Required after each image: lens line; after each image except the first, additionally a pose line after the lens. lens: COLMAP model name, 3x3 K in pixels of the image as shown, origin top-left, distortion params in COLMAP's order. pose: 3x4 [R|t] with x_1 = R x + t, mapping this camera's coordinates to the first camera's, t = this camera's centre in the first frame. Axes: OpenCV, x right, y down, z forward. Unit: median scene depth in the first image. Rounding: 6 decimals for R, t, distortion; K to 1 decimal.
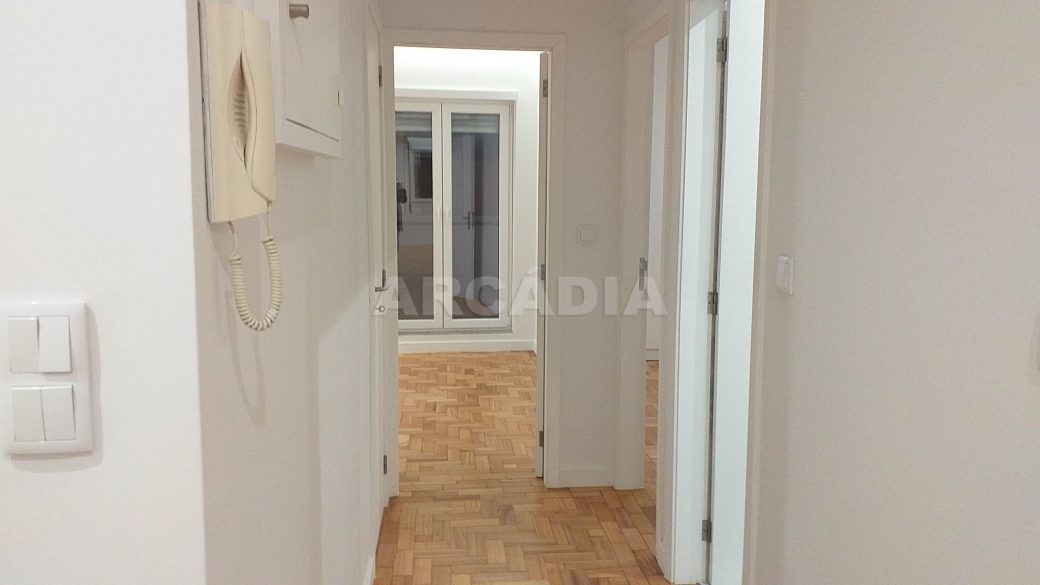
lens RADIAL K [[827.9, 0, 516.1], [0, 827.9, 296.4], [0, 0, 1]] dist [0.091245, -0.135578]
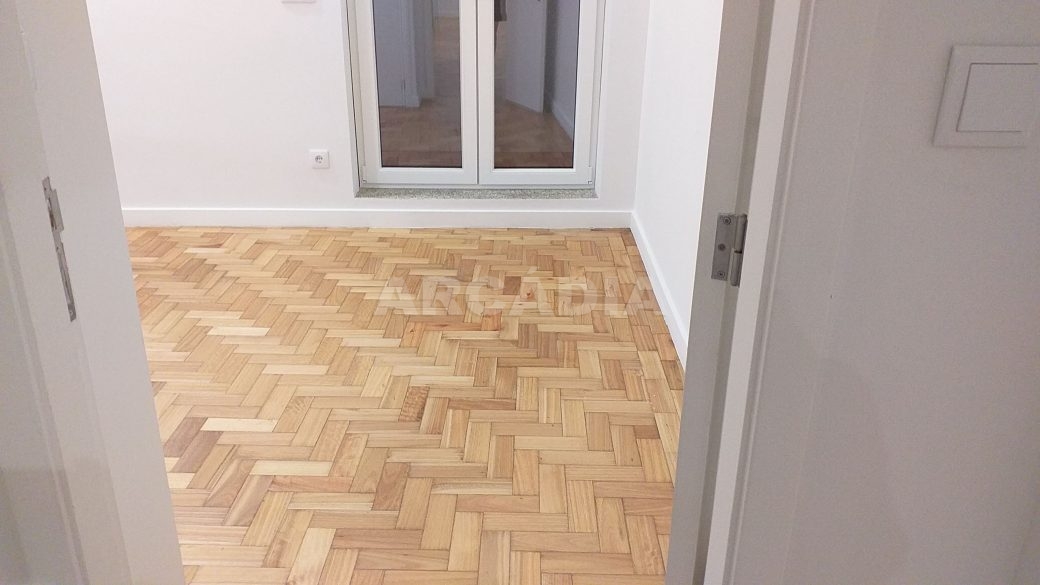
lens RADIAL K [[827.9, 0, 532.5], [0, 827.9, 298.8], [0, 0, 1]] dist [0.091245, -0.135578]
pose [[0.996128, 0.042230, -0.077111, -0.000337], [-0.020449, 0.964318, 0.263957, -0.042494], [0.085507, -0.261358, 0.961447, 0.441271]]
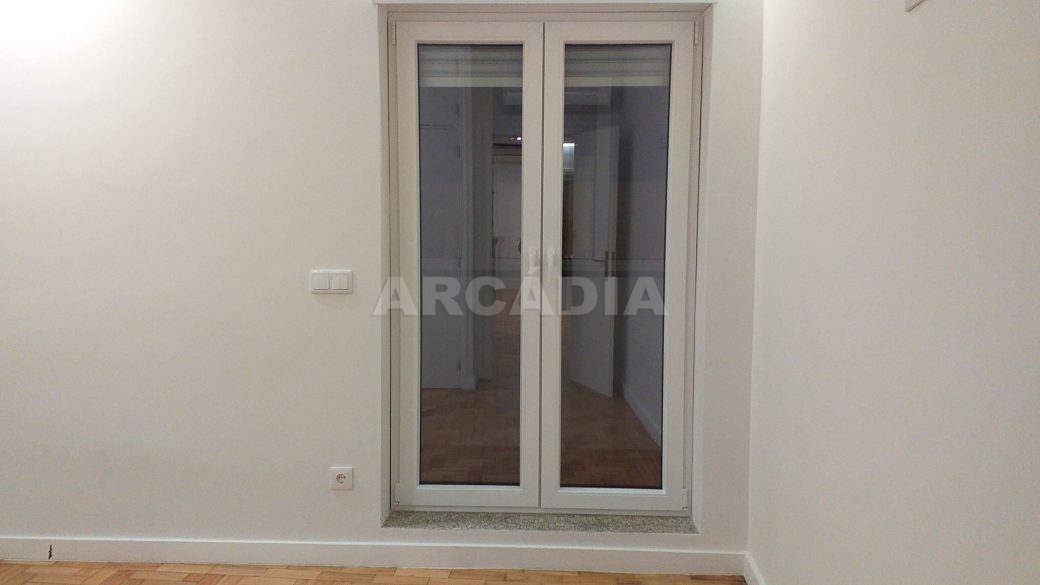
lens RADIAL K [[827.9, 0, 514.8], [0, 827.9, 292.9], [0, 0, 1]] dist [0.091245, -0.135578]
pose [[0.984127, 0.014735, -0.176850, -0.022637], [-0.022695, 0.998814, -0.043074, -0.064739], [0.176006, 0.046404, 0.983295, 0.571256]]
